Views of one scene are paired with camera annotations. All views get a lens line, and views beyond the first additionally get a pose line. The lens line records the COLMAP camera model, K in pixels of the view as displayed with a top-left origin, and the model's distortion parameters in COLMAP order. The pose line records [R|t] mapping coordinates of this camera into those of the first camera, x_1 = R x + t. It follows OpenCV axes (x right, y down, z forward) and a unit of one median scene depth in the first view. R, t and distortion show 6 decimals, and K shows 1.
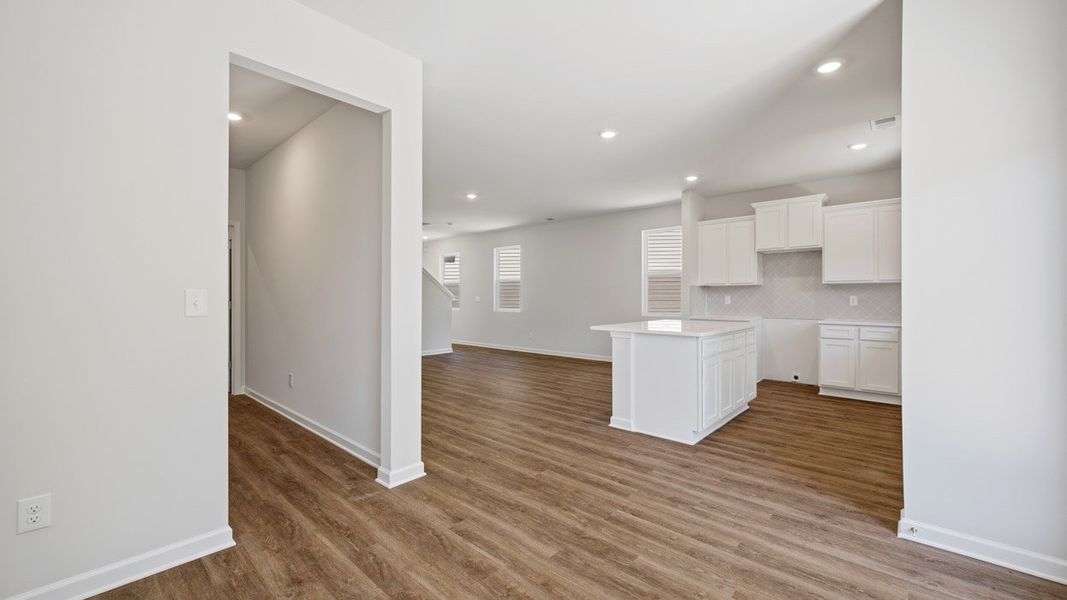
lens RADIAL K [[421.8, 0, 532.8], [0, 421.8, 297.6], [0, 0, 1]] dist [0.001093, -0.000904]
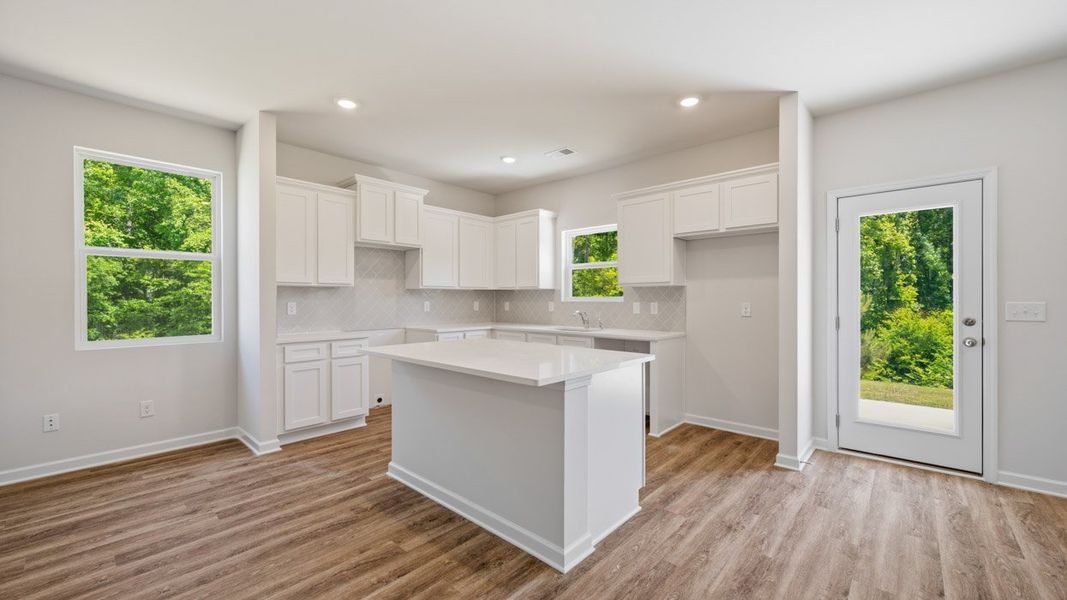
lens RADIAL K [[421.8, 0, 541.8], [0, 421.8, 302.5], [0, 0, 1]] dist [0.001093, -0.000904]
pose [[-0.017642, -0.010392, 0.999790, -0.328713], [-0.001194, 0.999945, 0.010372, -0.018748], [-0.999844, -0.001011, -0.017653, 1.106570]]
